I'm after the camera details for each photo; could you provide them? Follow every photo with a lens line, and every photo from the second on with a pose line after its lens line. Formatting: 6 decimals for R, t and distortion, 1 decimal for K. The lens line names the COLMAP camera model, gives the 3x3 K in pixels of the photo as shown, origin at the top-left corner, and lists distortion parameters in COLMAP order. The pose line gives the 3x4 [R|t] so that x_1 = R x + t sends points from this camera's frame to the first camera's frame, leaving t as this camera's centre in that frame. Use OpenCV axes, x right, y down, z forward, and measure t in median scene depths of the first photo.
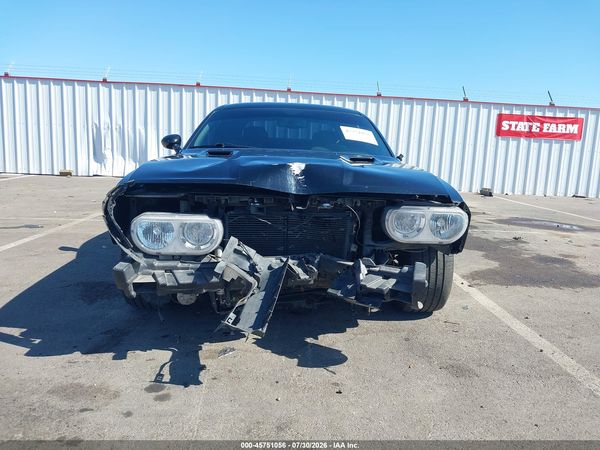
lens RADIAL K [[478.3, 0, 297.9], [0, 478.3, 228.8], [0, 0, 1]] dist [0.017486, -0.012545]
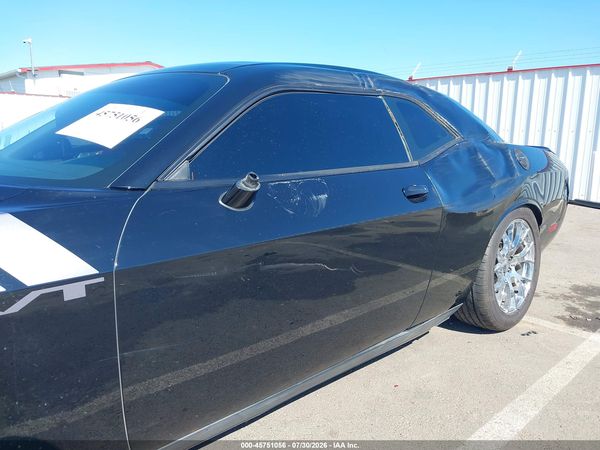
lens RADIAL K [[478.3, 0, 304.8], [0, 478.3, 221.9], [0, 0, 1]] dist [0.017486, -0.012545]
pose [[0.667120, 0.107107, -0.737210, 0.673058], [-0.116402, 0.992442, 0.038854, -0.204052], [0.735800, 0.059893, 0.674546, 1.026360]]
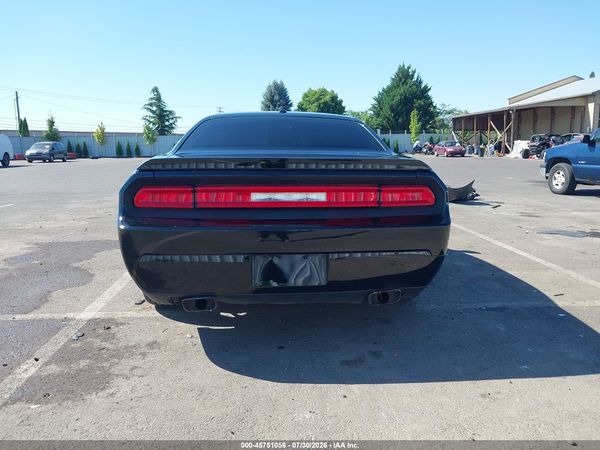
lens RADIAL K [[478.3, 0, 301.0], [0, 478.3, 229.2], [0, 0, 1]] dist [0.017486, -0.012545]
pose [[-0.998628, -0.032786, -0.040827, -0.010078], [-0.044320, 0.944464, 0.325613, -0.545632], [0.027884, 0.326976, -0.944621, 2.974925]]
